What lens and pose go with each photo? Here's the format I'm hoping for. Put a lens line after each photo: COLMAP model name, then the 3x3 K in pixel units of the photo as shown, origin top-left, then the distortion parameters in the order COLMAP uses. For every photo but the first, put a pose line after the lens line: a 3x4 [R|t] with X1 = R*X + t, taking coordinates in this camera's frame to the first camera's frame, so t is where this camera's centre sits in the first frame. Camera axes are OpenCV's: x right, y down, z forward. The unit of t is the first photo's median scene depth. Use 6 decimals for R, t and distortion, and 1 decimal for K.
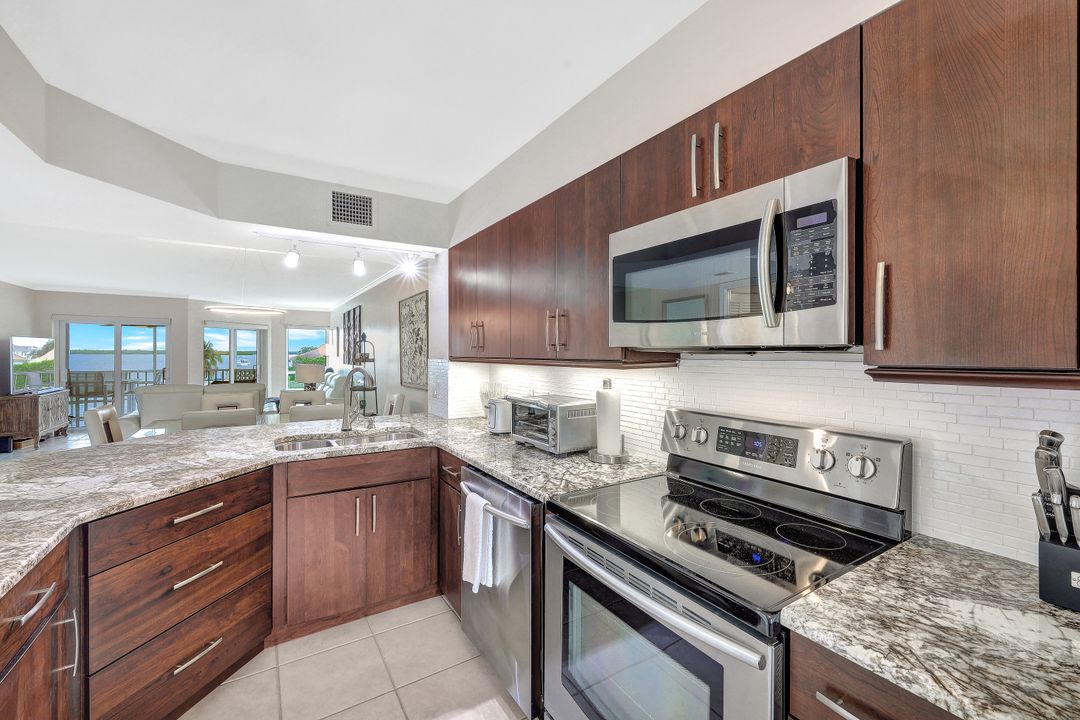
lens RADIAL K [[435.3, 0, 532.6], [0, 435.3, 356.8], [0, 0, 1]] dist [-0.000106, -0.000035]
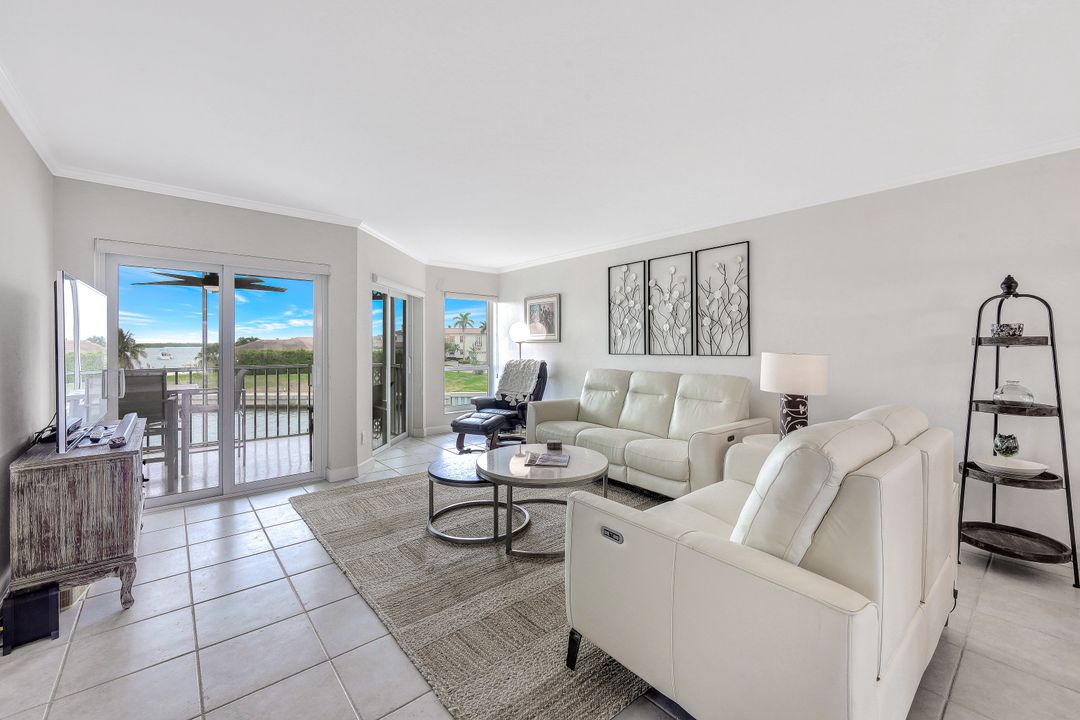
lens RADIAL K [[438.2, 0, 538.9], [0, 438.2, 345.9], [0, 0, 1]] dist [0.002187, 0.000289]
pose [[0.990618, -0.003769, 0.136606, -1.715008], [0.004820, 0.999961, -0.007365, 0.025919], [-0.136573, 0.007954, 0.990598, 1.219144]]
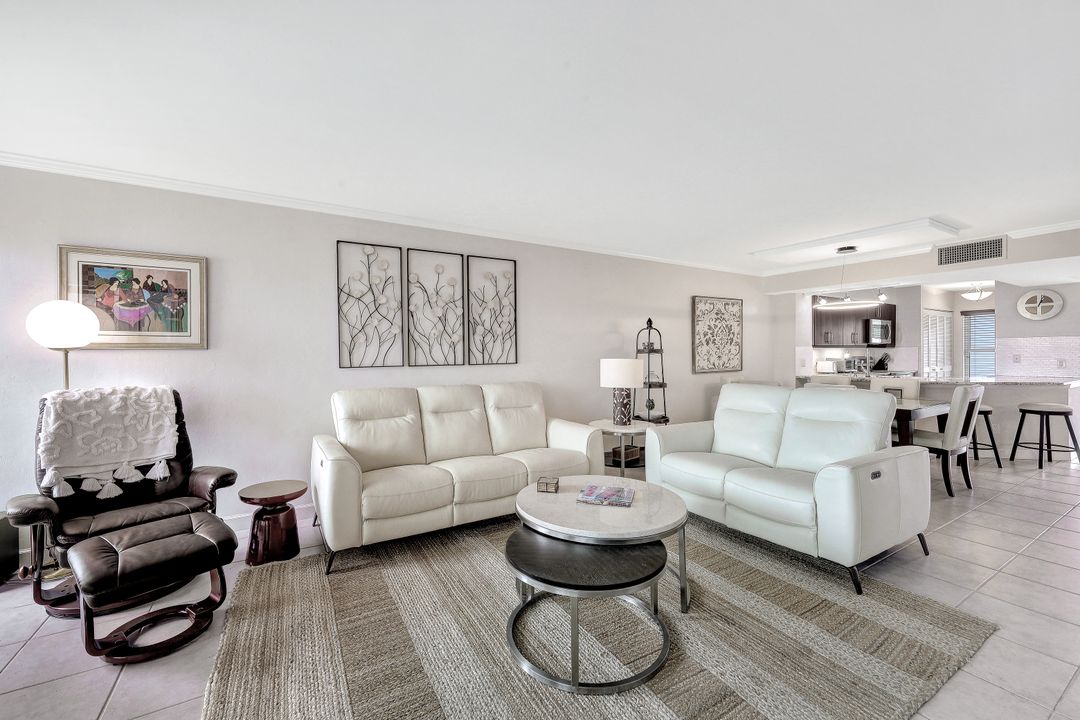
lens RADIAL K [[436.0, 0, 535.9], [0, 436.0, 354.2], [0, 0, 1]] dist [0.000583, 0.000367]
pose [[0.022124, -0.001271, 0.999754, -2.339725], [0.015869, 0.999874, 0.000920, 0.018145], [-0.999629, 0.015845, 0.022141, 2.286984]]
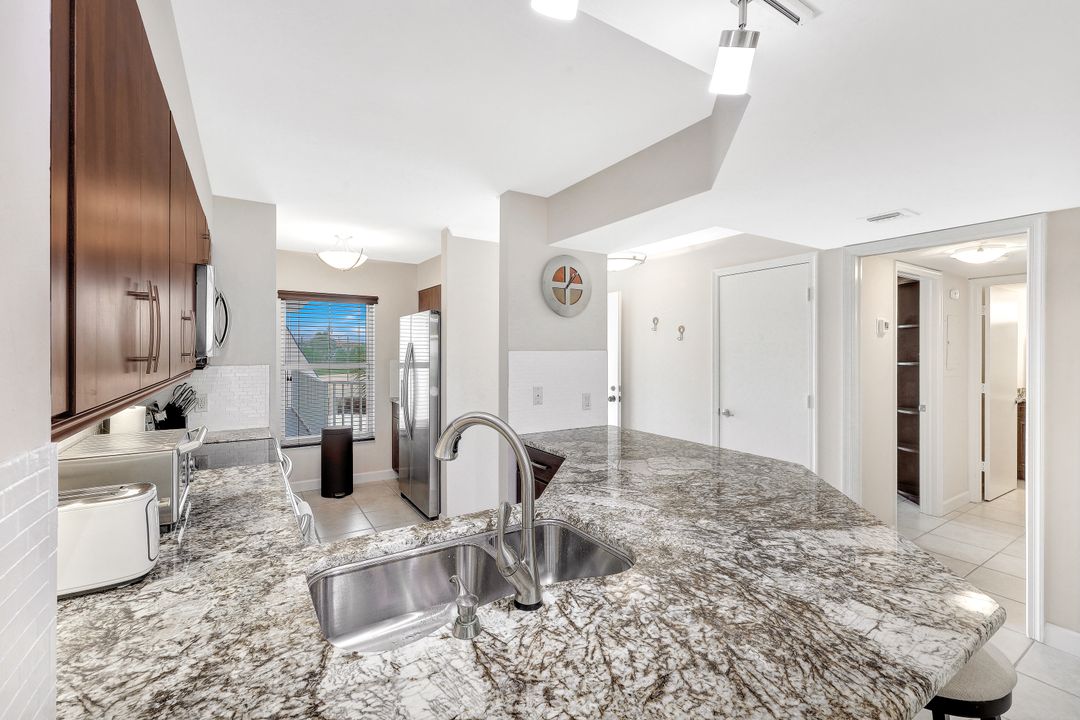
lens RADIAL K [[466.3, 0, 534.8], [0, 466.3, 344.2], [0, 0, 1]] dist [0.001314, 0.000473]
pose [[-0.999979, 0.000311, -0.006445, -0.355409], [0.000350, 0.999982, -0.006031, -0.027227], [0.006443, -0.006033, -0.999961, 1.168391]]
